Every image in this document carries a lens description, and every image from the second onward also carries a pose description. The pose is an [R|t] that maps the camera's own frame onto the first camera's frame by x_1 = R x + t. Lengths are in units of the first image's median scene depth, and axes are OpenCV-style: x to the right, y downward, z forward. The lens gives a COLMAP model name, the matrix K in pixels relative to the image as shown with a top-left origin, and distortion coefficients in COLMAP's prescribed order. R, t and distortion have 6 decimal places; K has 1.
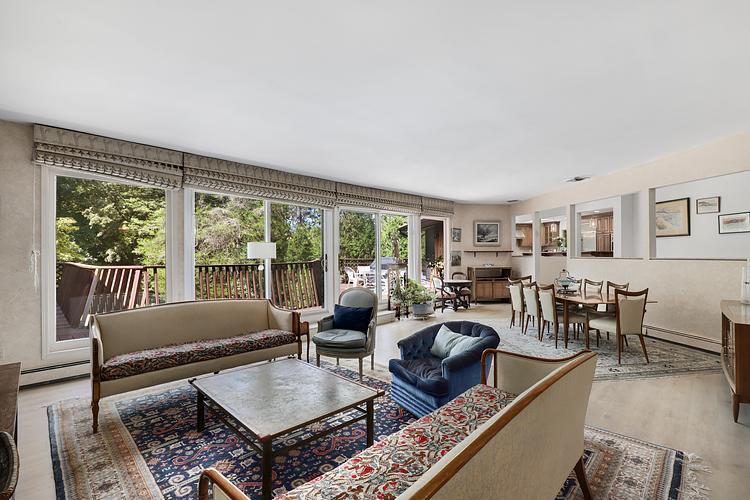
lens RADIAL K [[348.9, 0, 375.0], [0, 348.9, 250.0], [0, 0, 1]] dist [-0.007215, -0.000087]
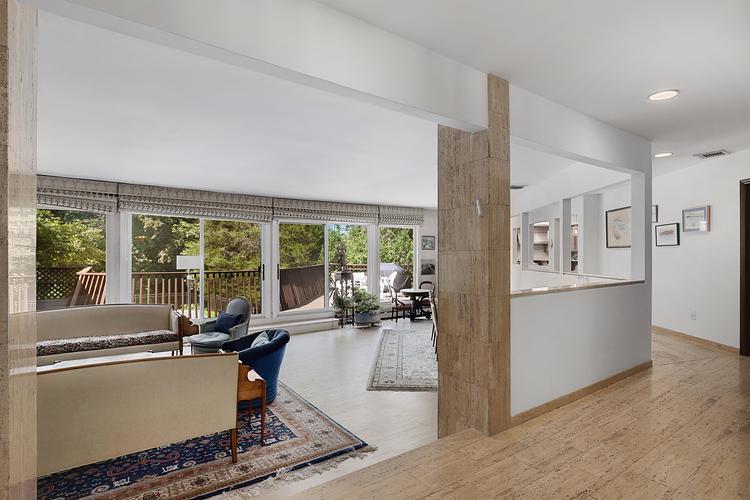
lens RADIAL K [[386.6, 0, 375.0], [0, 386.6, 250.0], [0, 0, 1]] dist [-0.001325, -0.000057]
pose [[0.980961, 0.002735, -0.194188, 0.431569], [-0.002685, 0.999996, 0.000519, -0.033690], [0.194189, 0.000013, 0.980964, -0.114479]]
